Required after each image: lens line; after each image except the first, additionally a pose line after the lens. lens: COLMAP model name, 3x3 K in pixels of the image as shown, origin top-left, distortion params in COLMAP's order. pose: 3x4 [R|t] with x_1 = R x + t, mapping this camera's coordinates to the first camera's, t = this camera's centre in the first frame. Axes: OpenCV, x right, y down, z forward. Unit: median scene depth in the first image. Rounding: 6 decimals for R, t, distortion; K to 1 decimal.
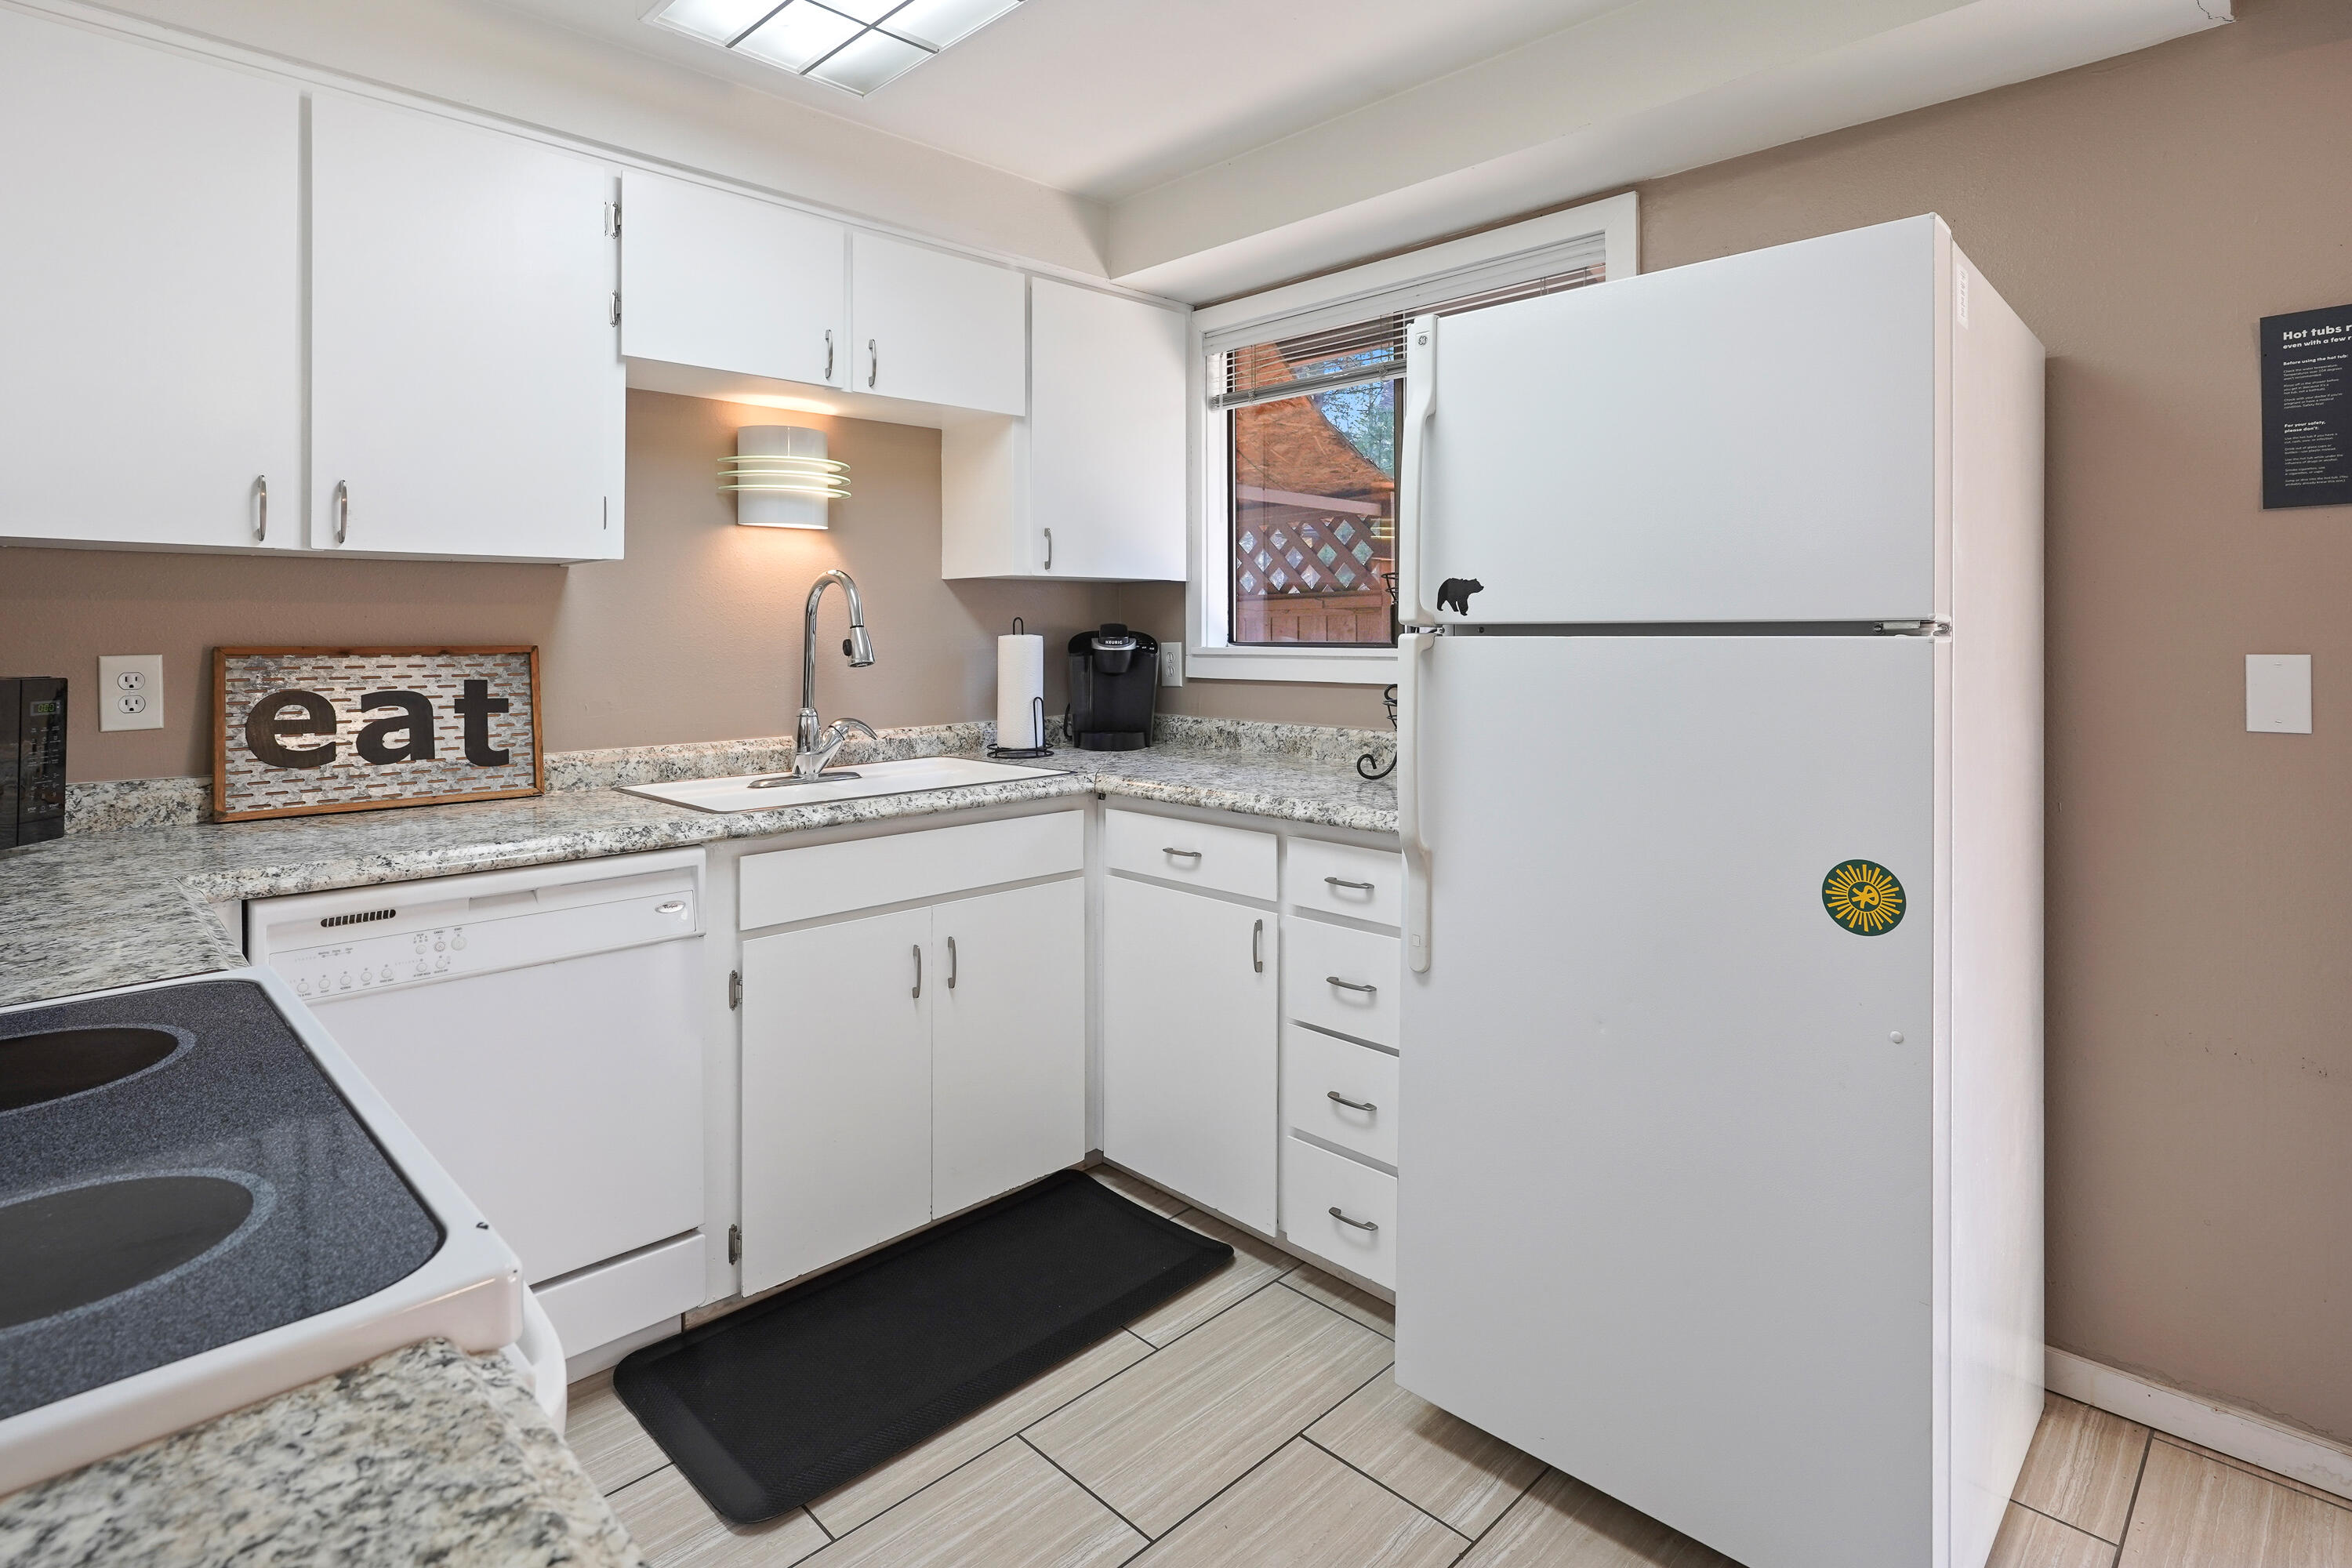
lens RADIAL K [[1176.8, 0, 1213.8], [0, 1176.8, 629.9], [0, 0, 1]] dist [-0.008342, 0.005767]
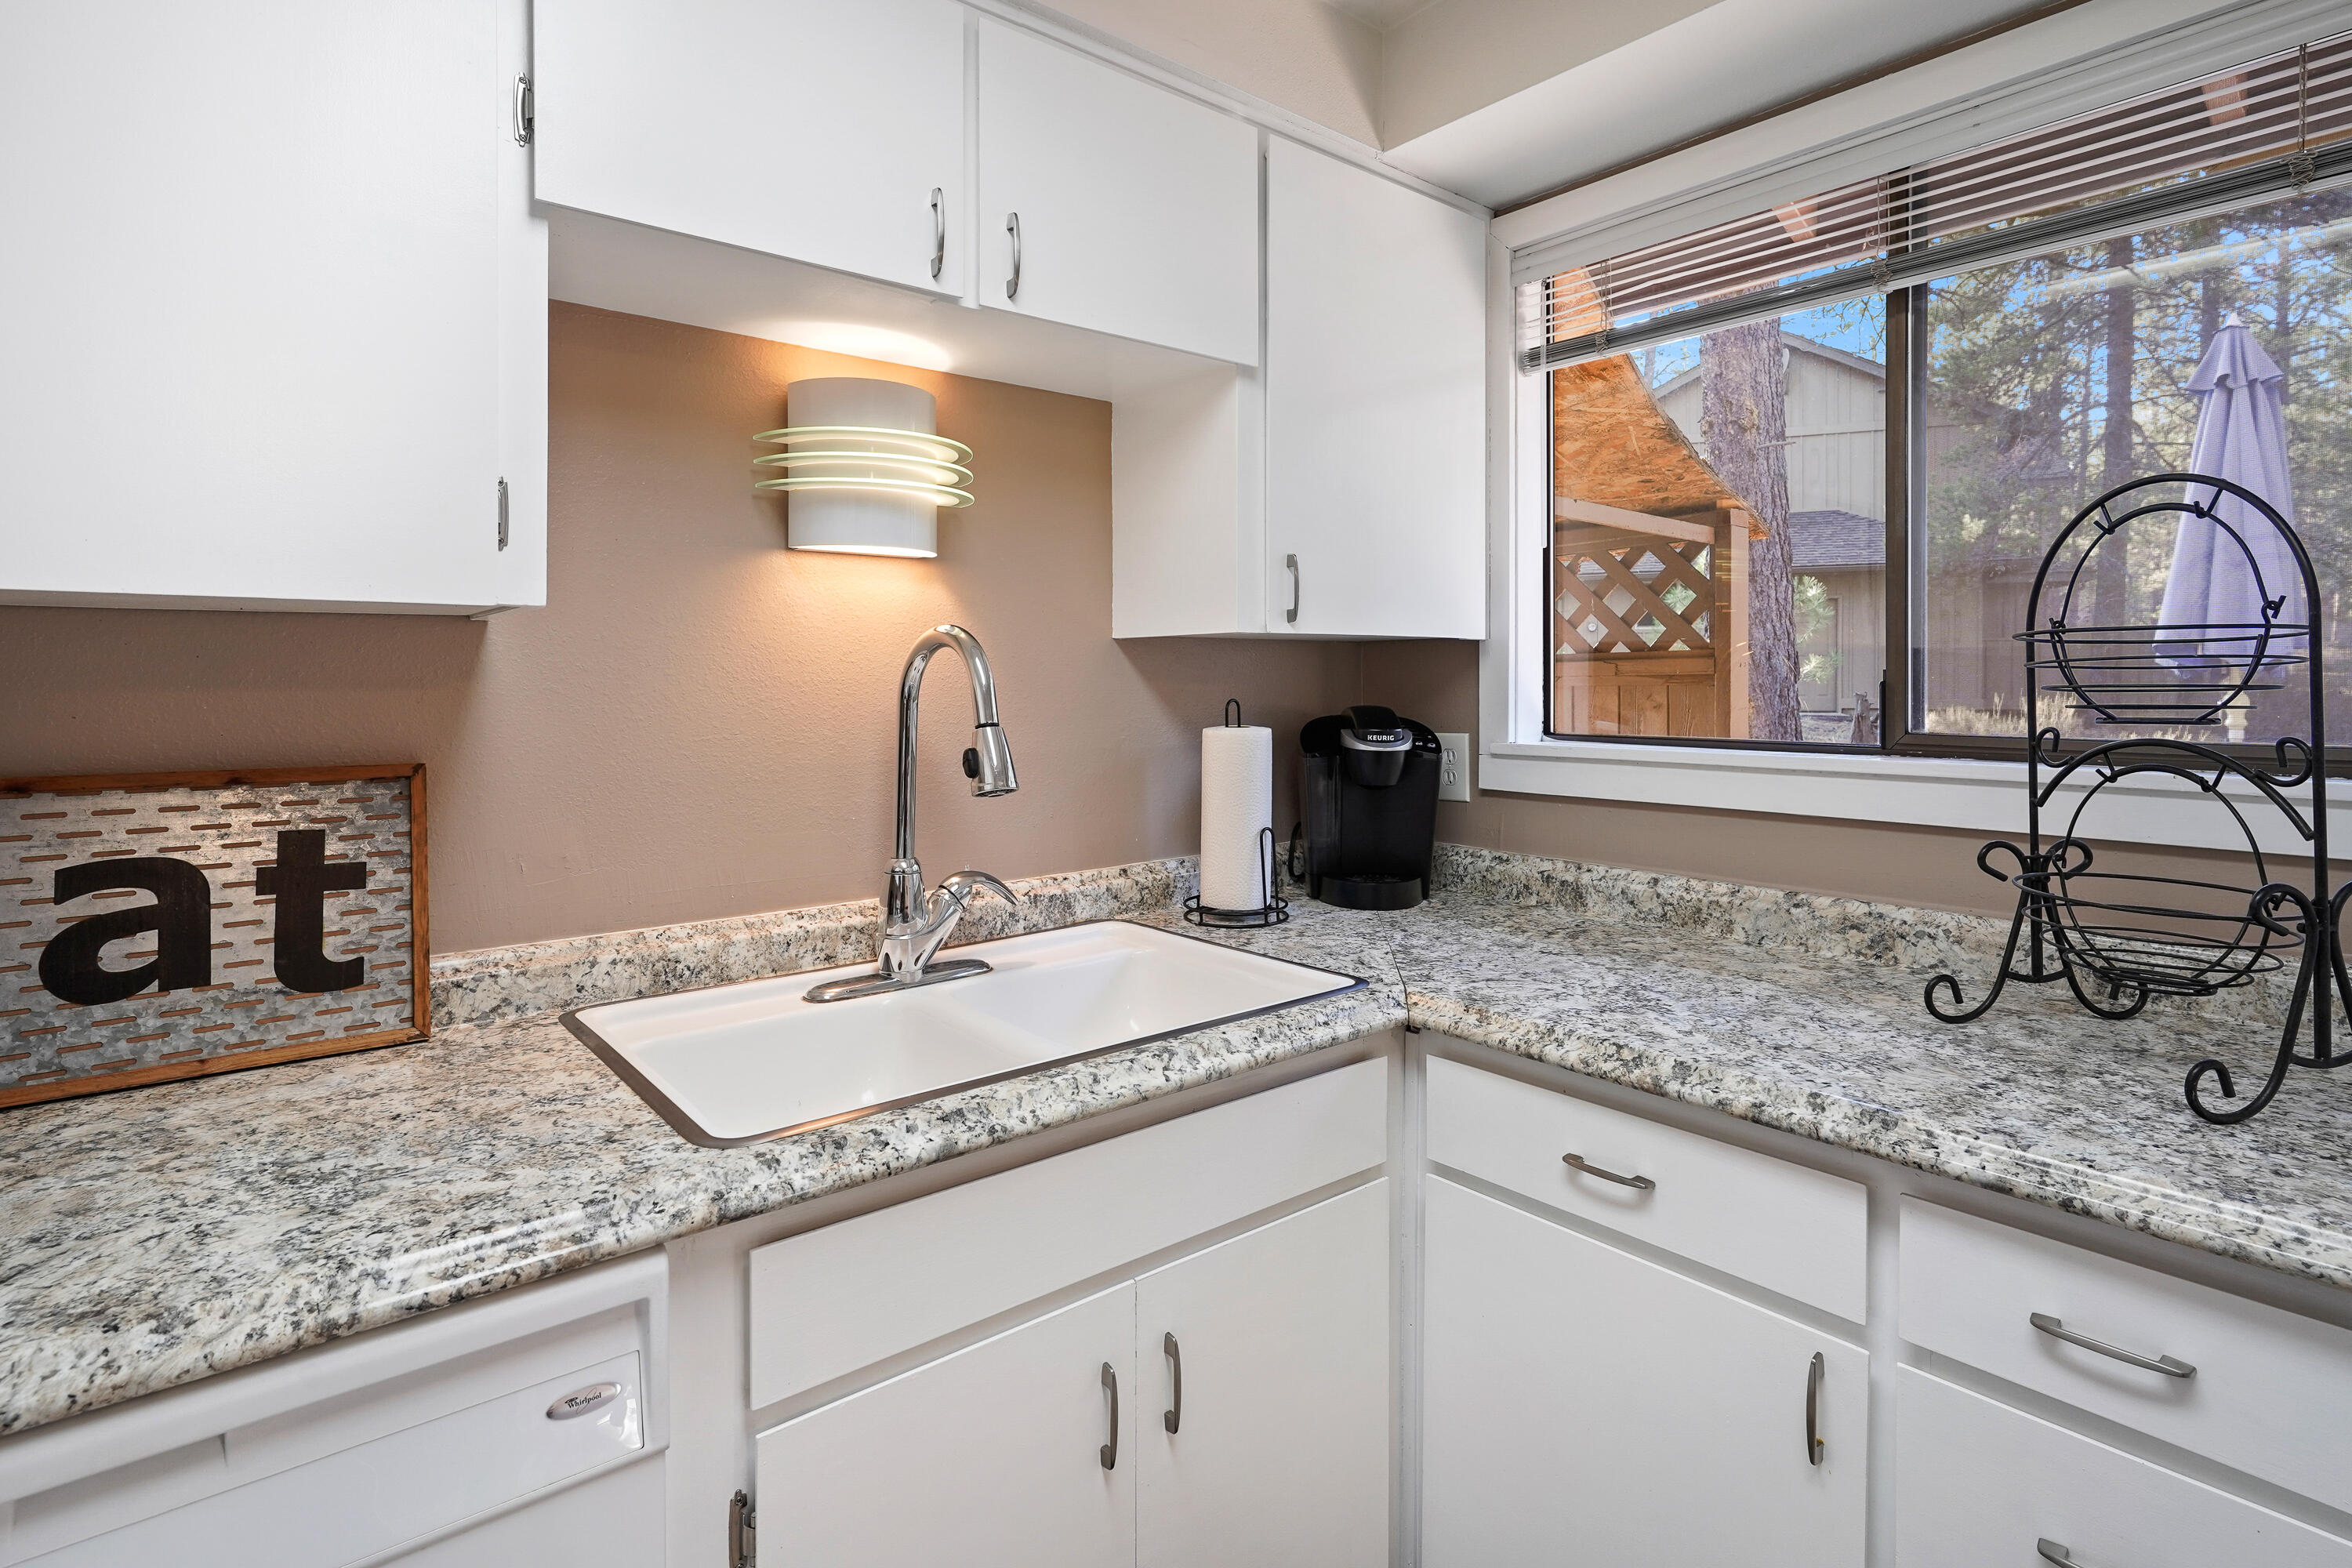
lens RADIAL K [[1176.8, 0, 1212.2], [0, 1176.8, 698.1], [0, 0, 1]] dist [-0.008342, 0.005767]
pose [[0.996045, 0.002473, -0.088814, -0.158988], [-0.001257, 0.999905, 0.013744, -0.025778], [0.088840, -0.013578, 0.995953, 0.488458]]
